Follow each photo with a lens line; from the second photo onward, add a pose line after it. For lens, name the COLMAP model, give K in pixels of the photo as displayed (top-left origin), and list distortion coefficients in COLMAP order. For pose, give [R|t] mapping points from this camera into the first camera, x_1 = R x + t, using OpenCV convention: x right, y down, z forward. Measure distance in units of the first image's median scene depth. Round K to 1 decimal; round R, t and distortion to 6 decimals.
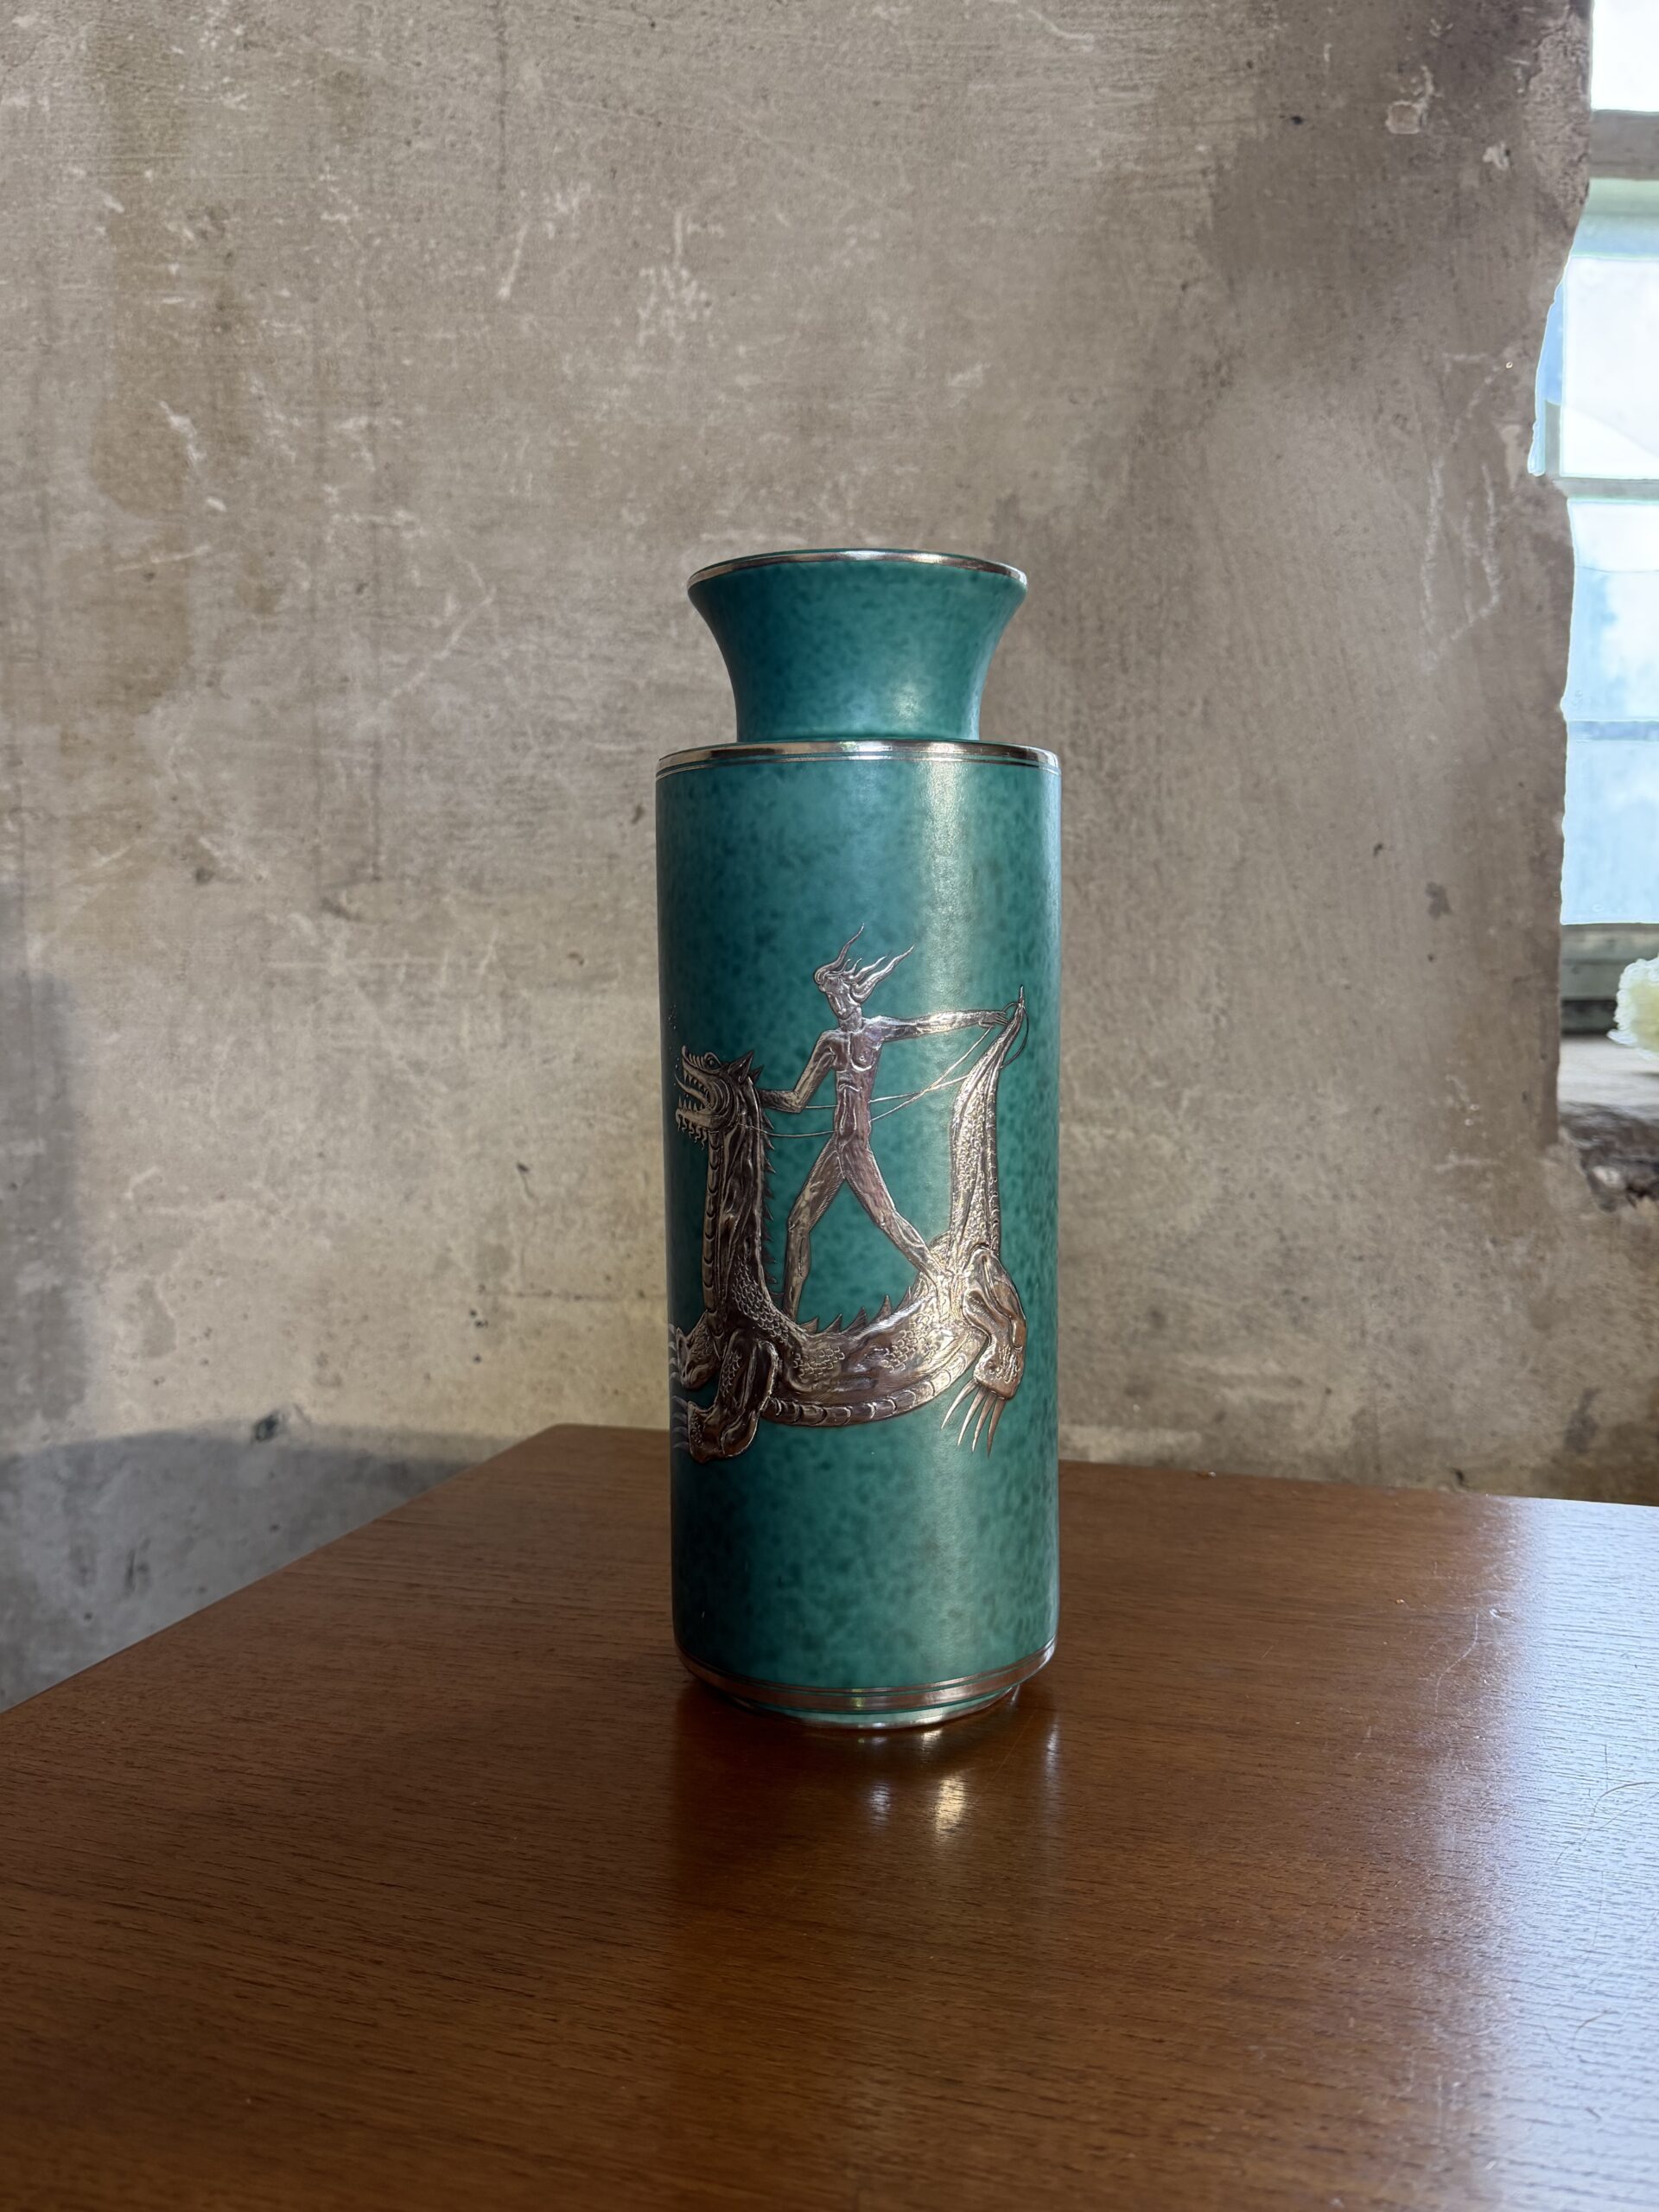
lens RADIAL K [[1758.8, 0, 839.4], [0, 1758.8, 1122.0], [0, 0, 1]] dist [0.179317, -0.427665]
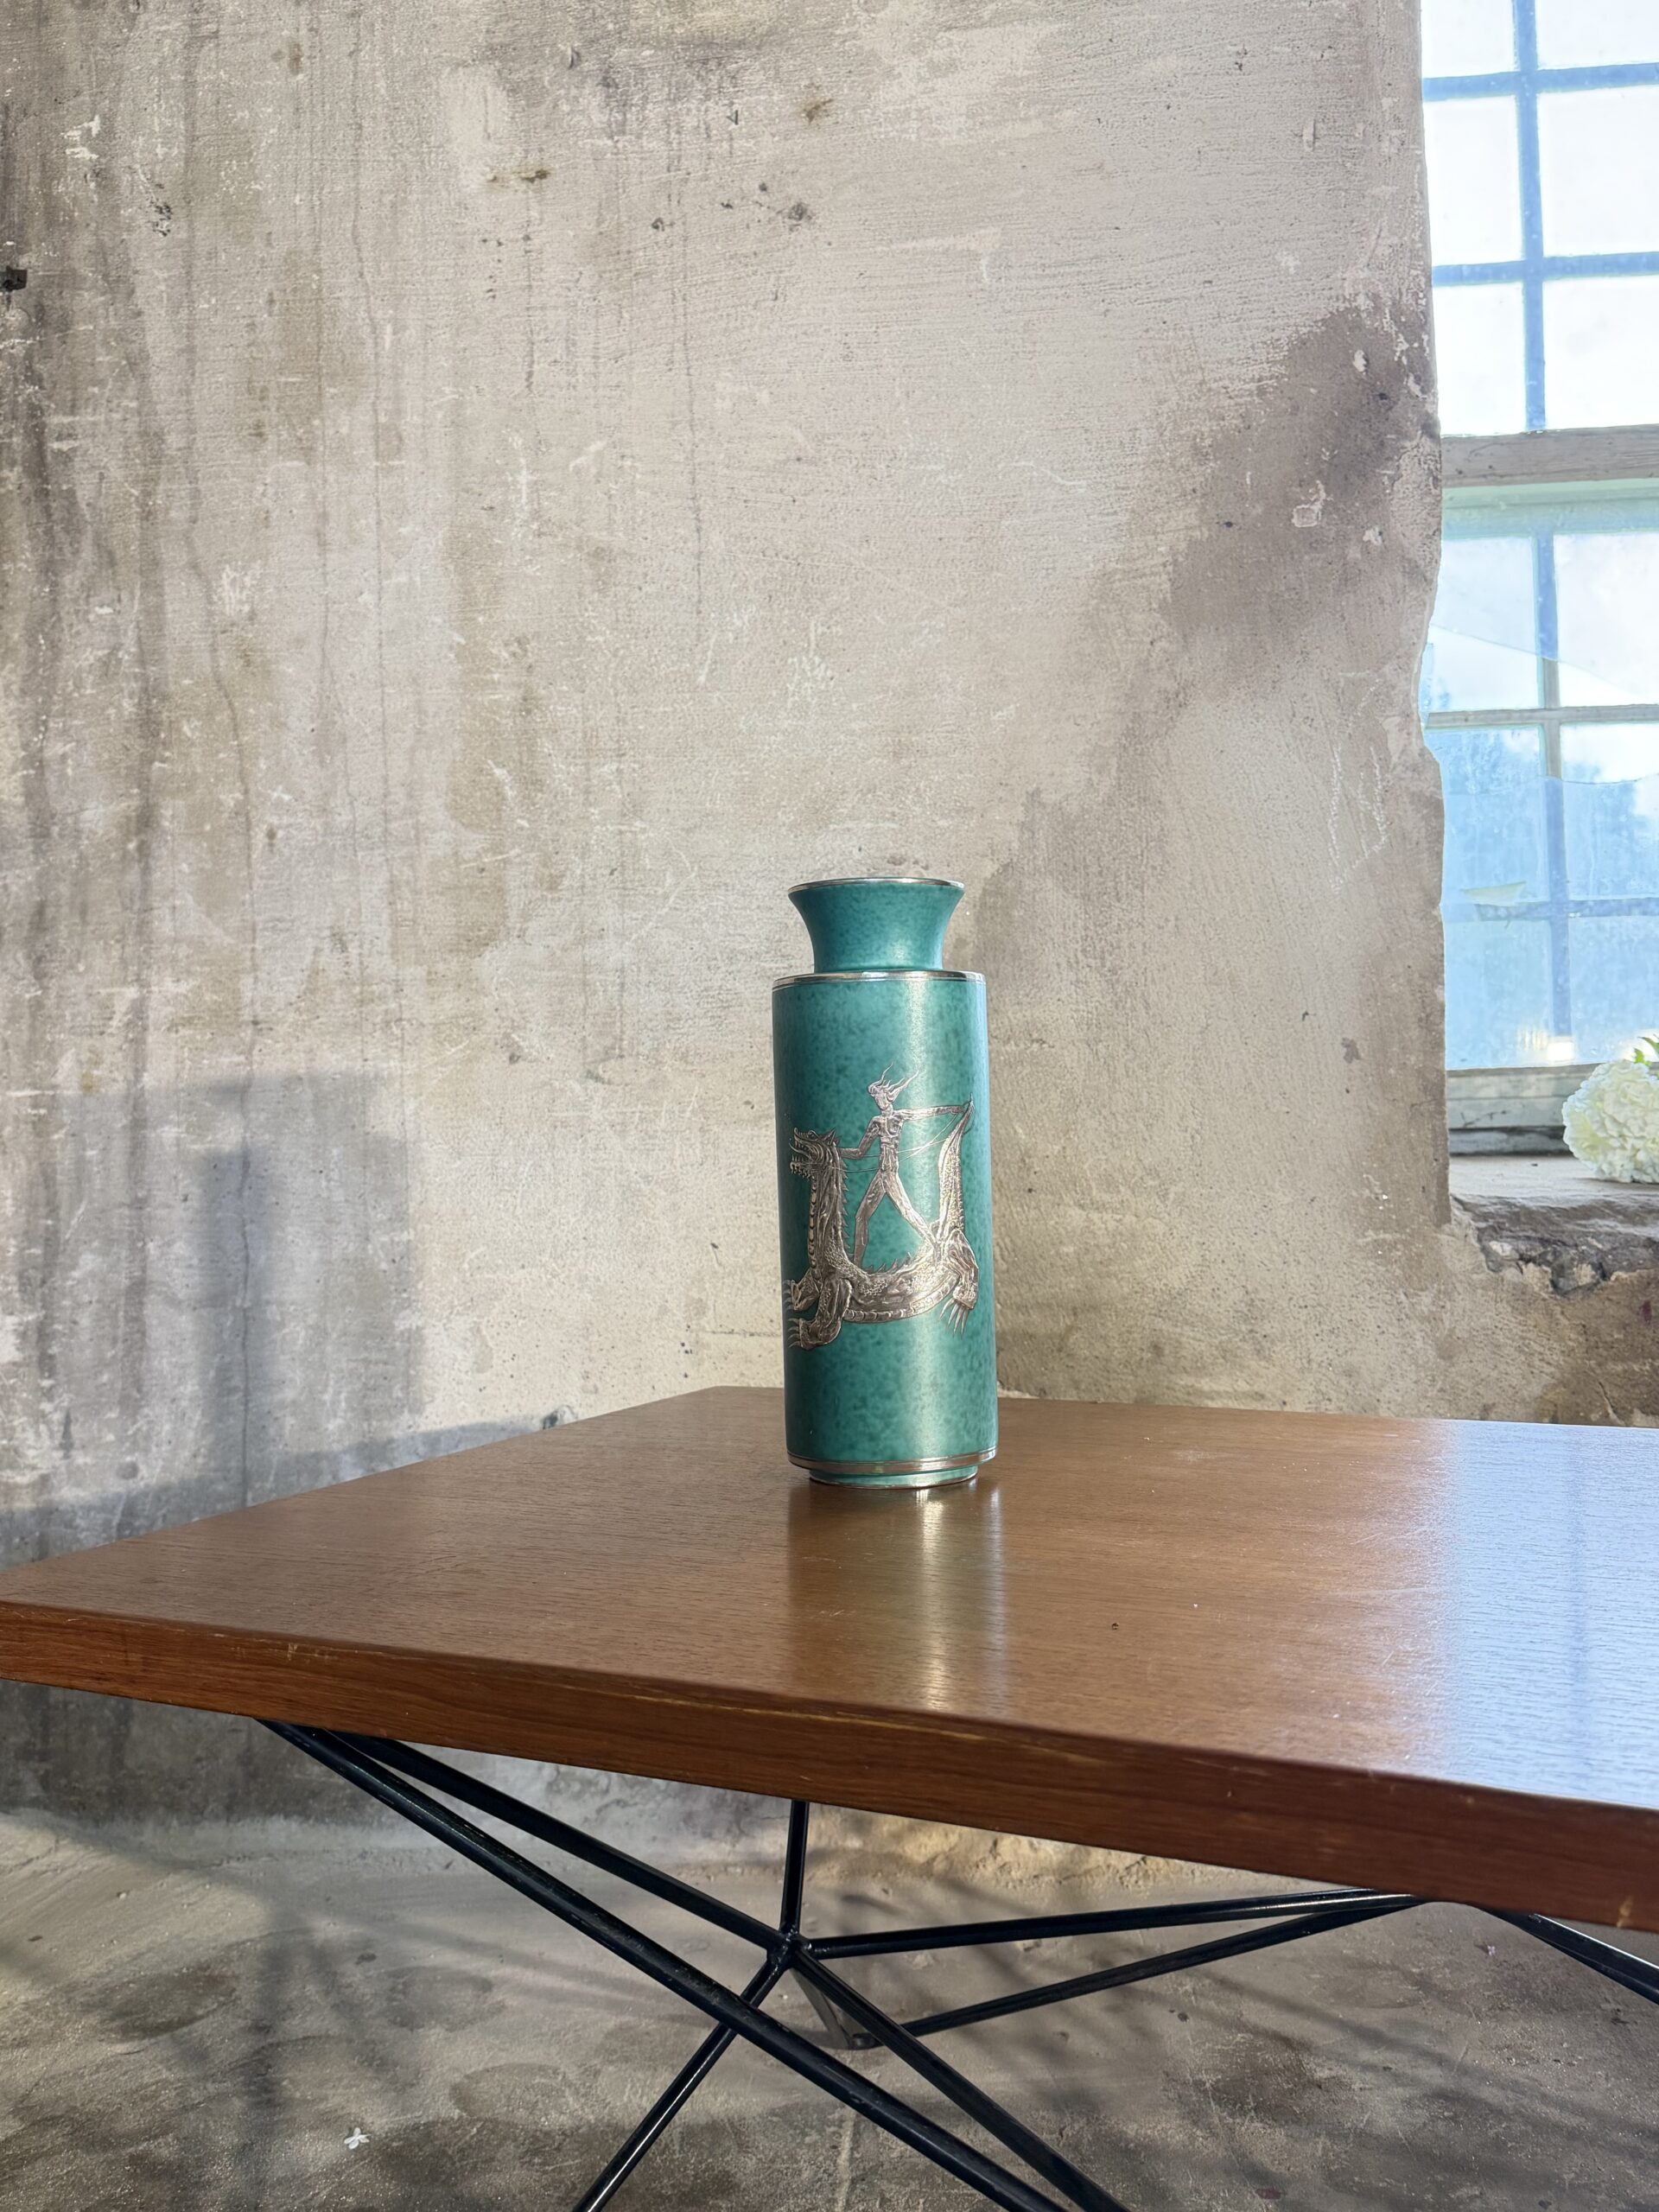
lens RADIAL K [[1788.9, 0, 823.7], [0, 1788.9, 1111.1], [0, 0, 1]] dist [0.193149, -0.442924]
pose [[0.986922, -0.023097, -0.159533, 0.155530], [0.008610, 0.995822, -0.090910, 0.051482], [0.160966, 0.088348, 0.982998, -0.480611]]
